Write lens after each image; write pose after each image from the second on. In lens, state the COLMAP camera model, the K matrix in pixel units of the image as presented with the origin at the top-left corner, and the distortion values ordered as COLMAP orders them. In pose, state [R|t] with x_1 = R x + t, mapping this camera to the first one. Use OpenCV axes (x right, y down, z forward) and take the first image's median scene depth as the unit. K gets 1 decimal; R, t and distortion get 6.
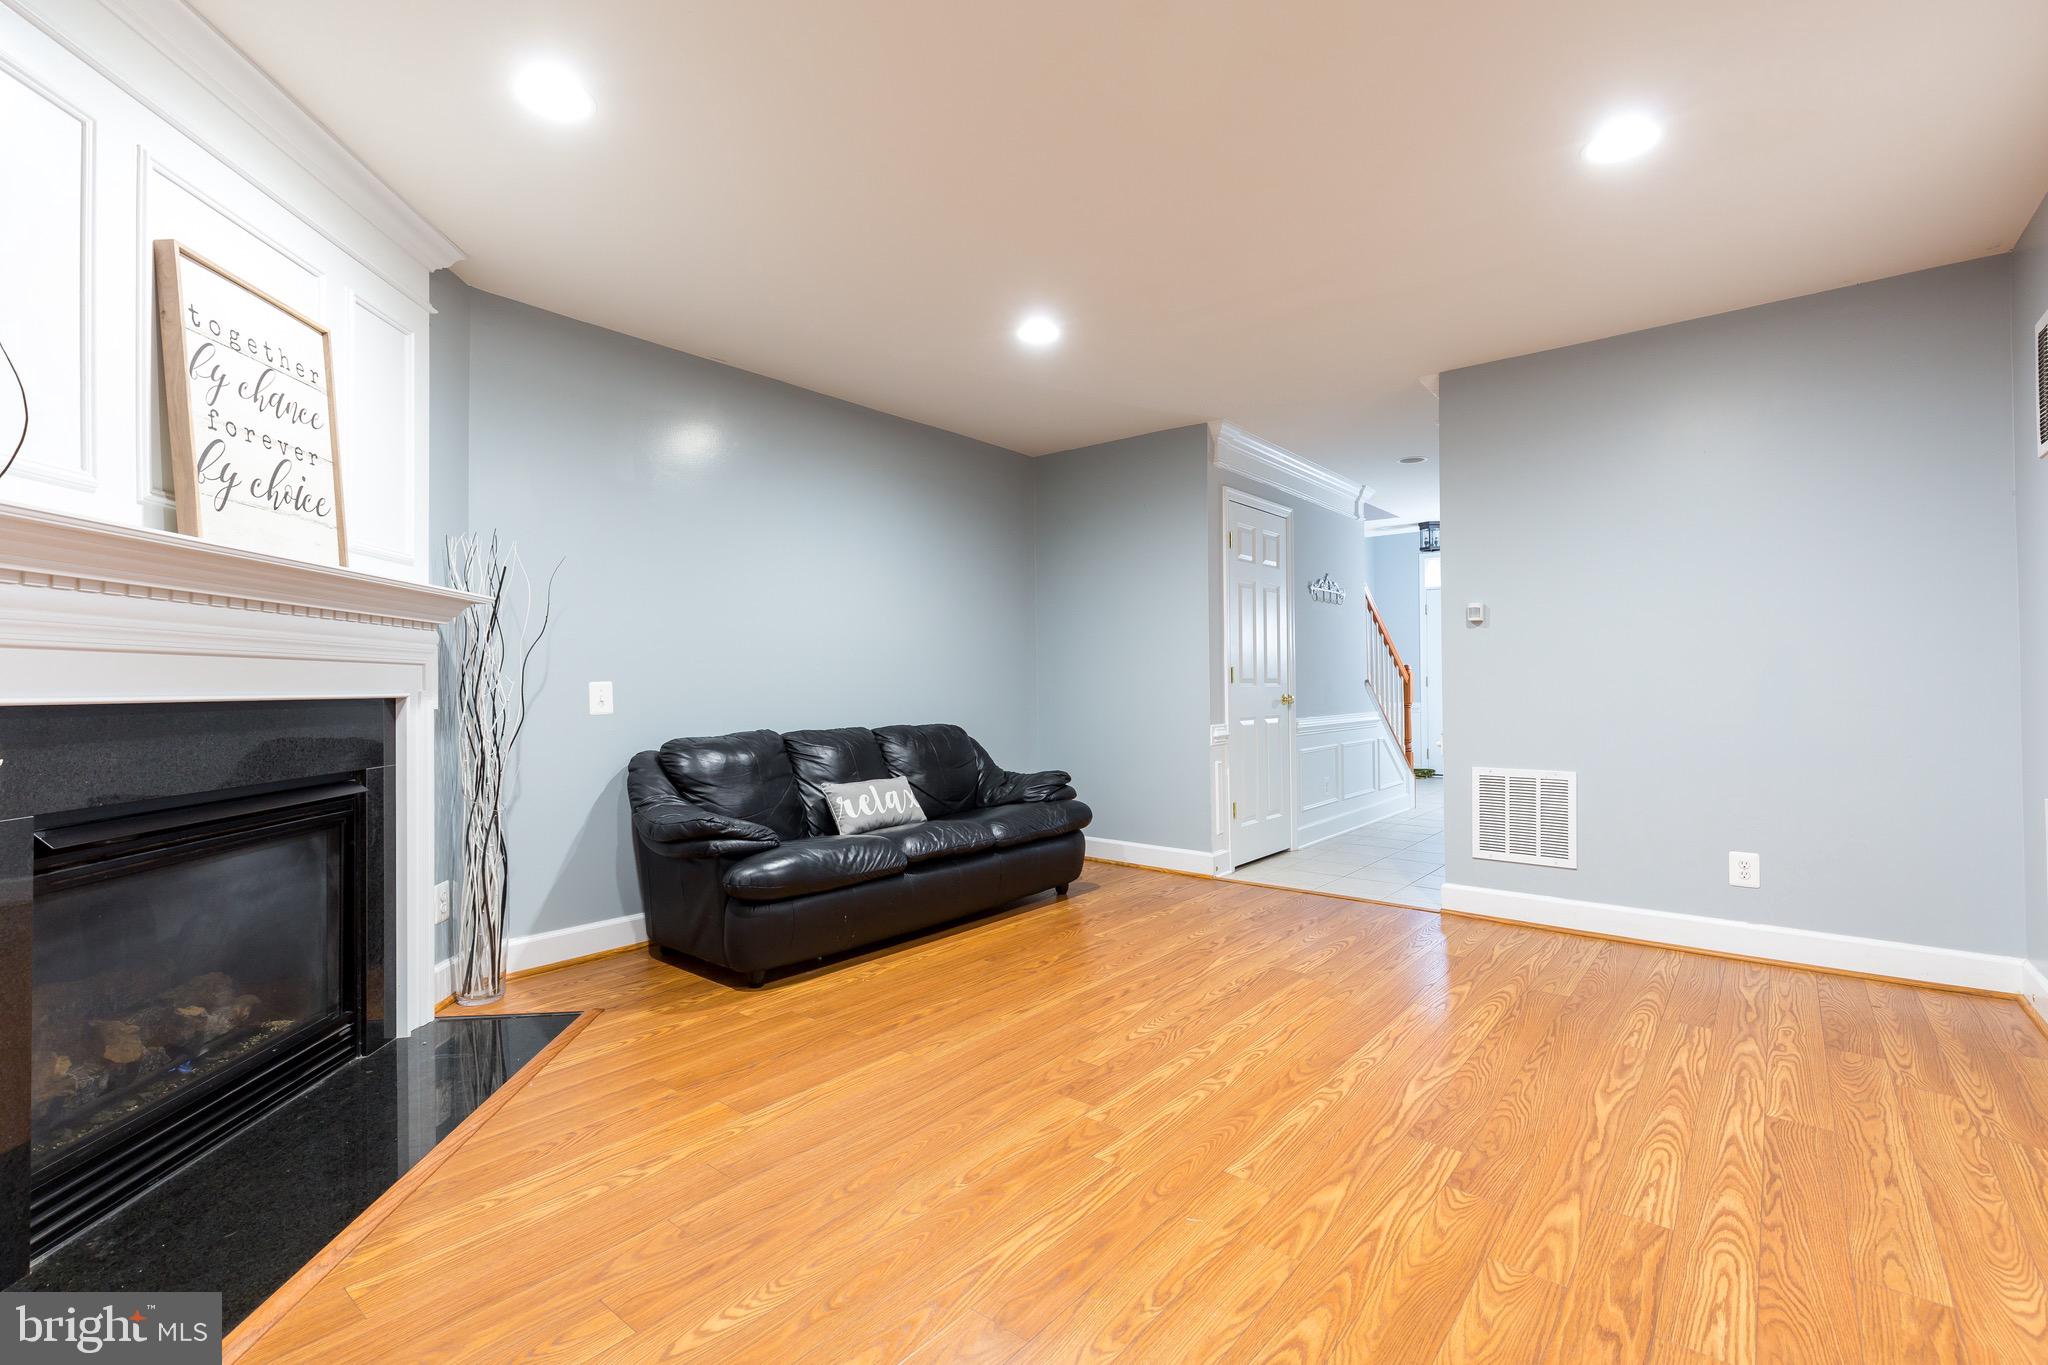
lens RADIAL K [[919.8, 0, 1025.1], [0, 919.8, 682.9], [0, 0, 1]] dist [-0.002440, -0.000258]
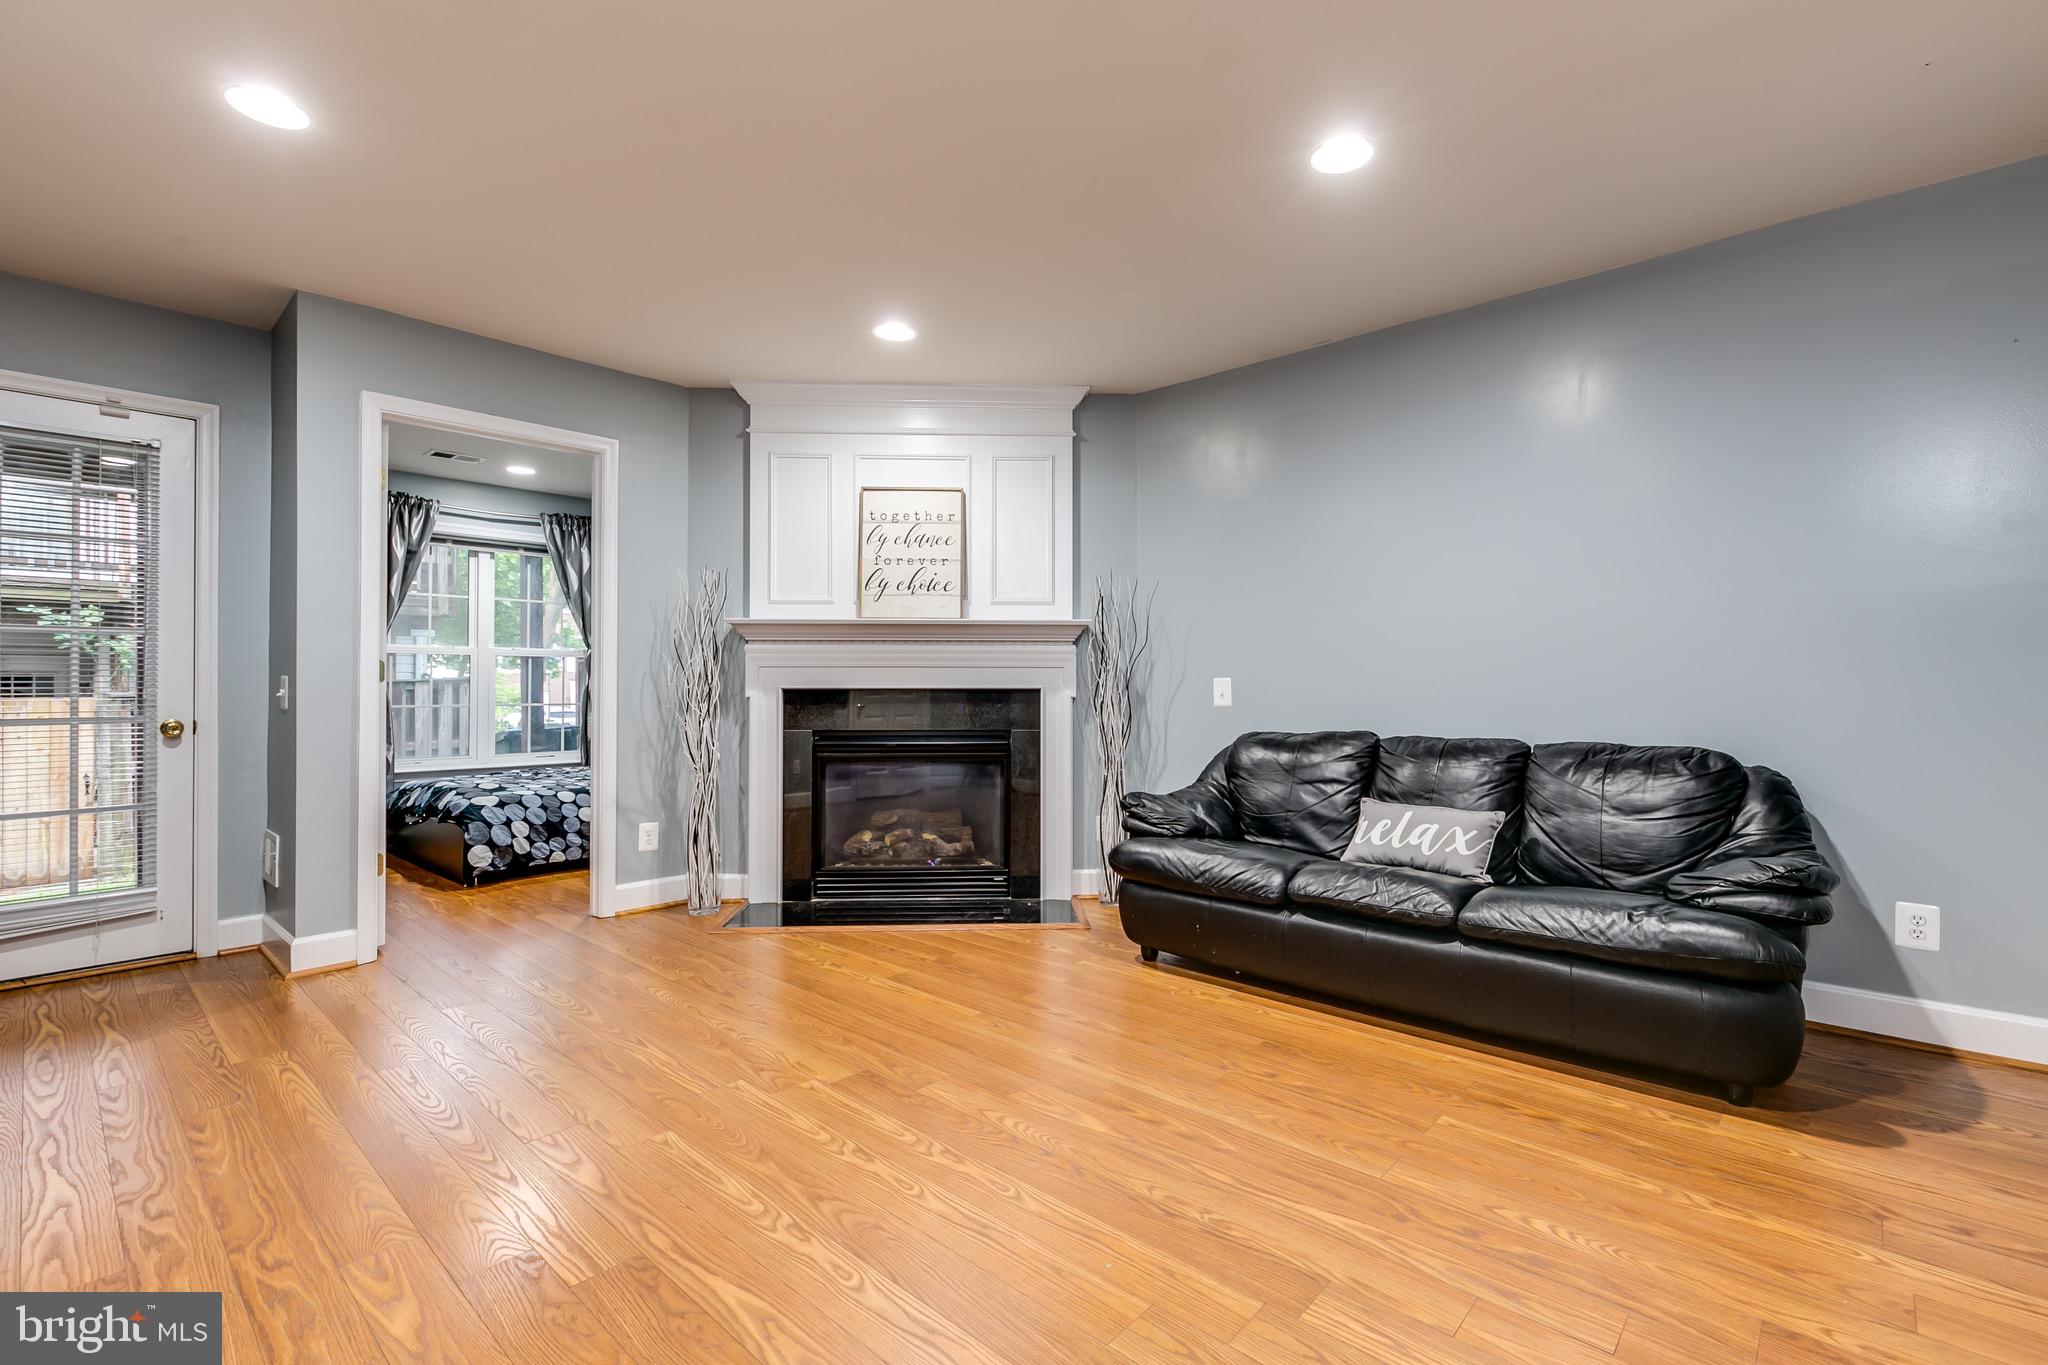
lens RADIAL K [[903.2, 0, 1023.3], [0, 903.2, 674.4], [0, 0, 1]] dist [0.002305, 0.000348]
pose [[-0.050038, -0.001051, -0.998747, 1.054846], [0.002718, 0.999996, -0.001189, -0.008085], [0.998744, -0.002775, -0.050035, 1.222450]]
